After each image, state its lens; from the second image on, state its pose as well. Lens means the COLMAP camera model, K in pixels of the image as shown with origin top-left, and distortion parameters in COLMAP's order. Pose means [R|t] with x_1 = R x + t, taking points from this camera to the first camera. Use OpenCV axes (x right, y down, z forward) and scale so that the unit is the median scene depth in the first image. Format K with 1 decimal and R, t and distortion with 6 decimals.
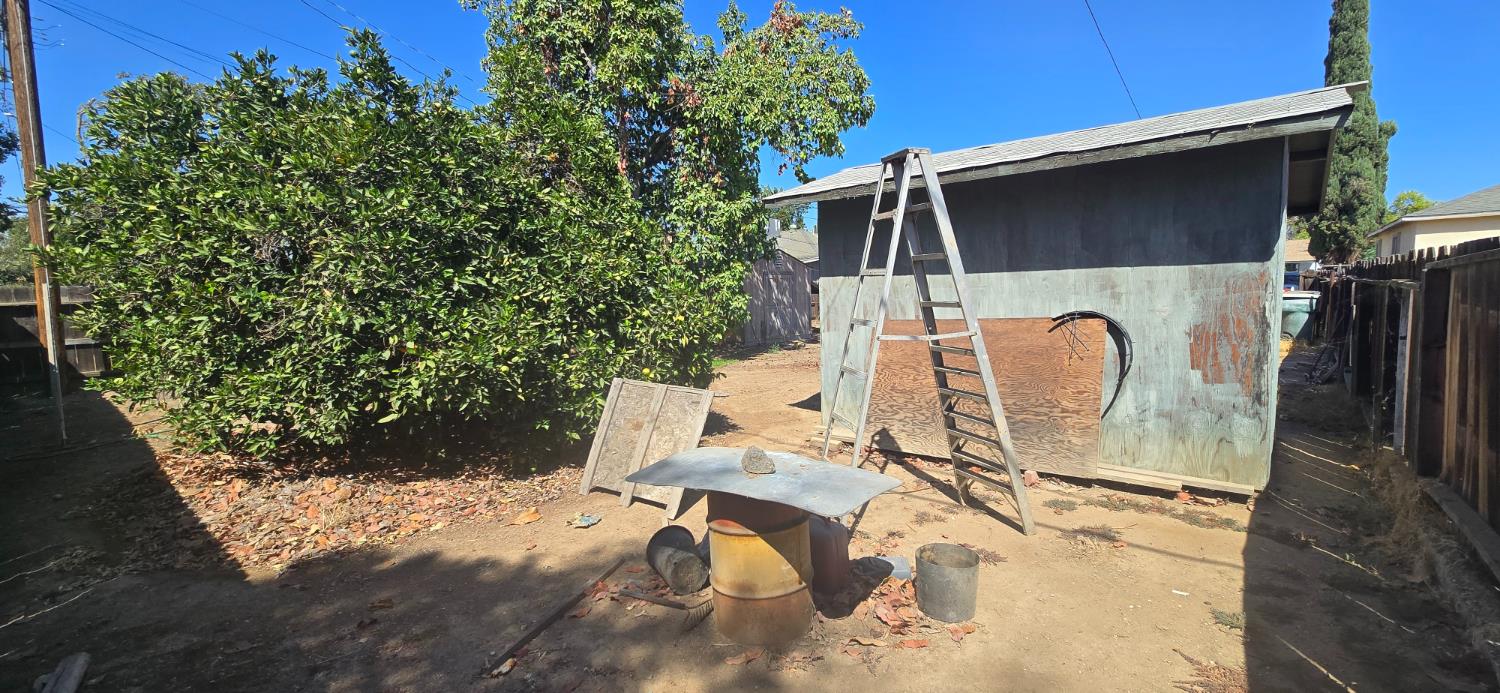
lens RADIAL K [[612.4, 0, 756.9], [0, 612.4, 341.8], [0, 0, 1]] dist [-0.004726, -0.000042]
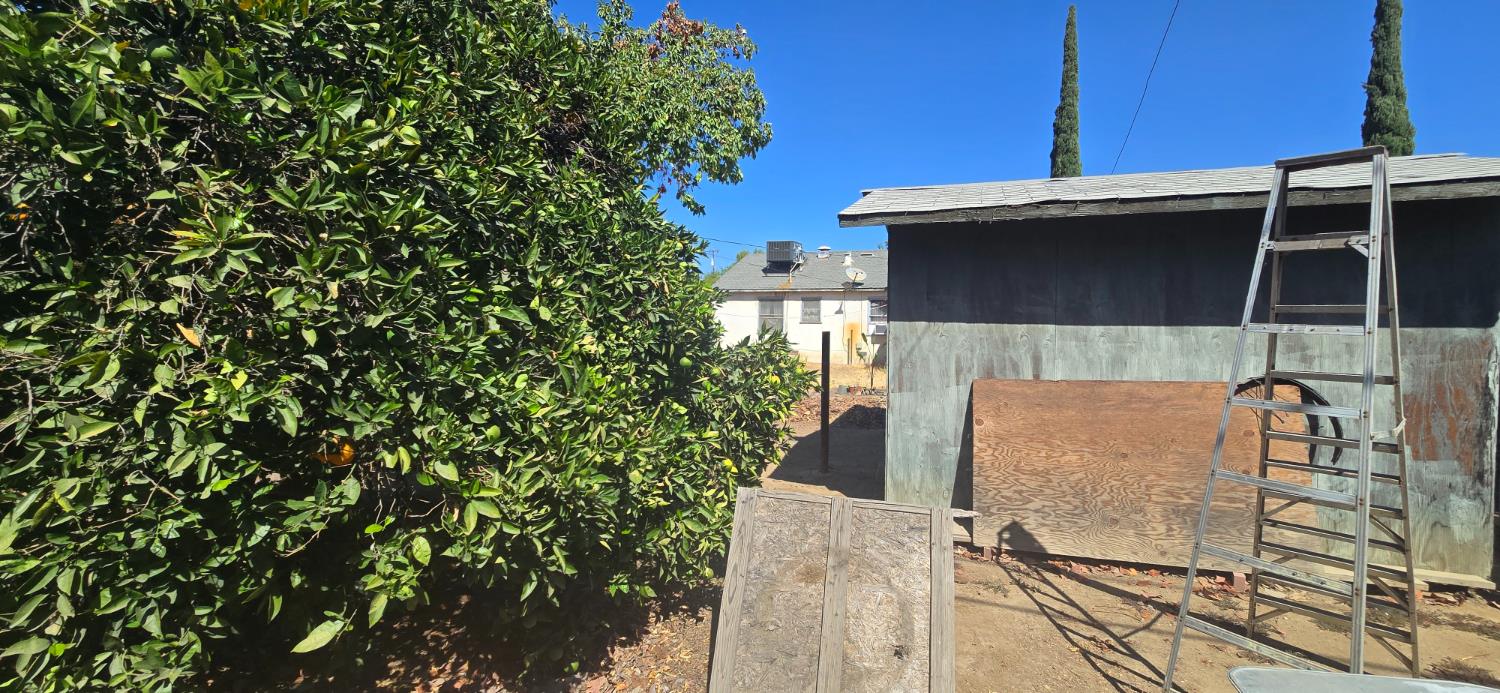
lens RADIAL K [[612.4, 0, 756.9], [0, 612.4, 341.8], [0, 0, 1]] dist [-0.004726, -0.000042]
pose [[0.934825, 0.021748, 0.354441, -0.450946], [-0.001514, 0.998358, -0.057264, -0.048838], [-0.355105, 0.052995, 0.933323, 0.467227]]
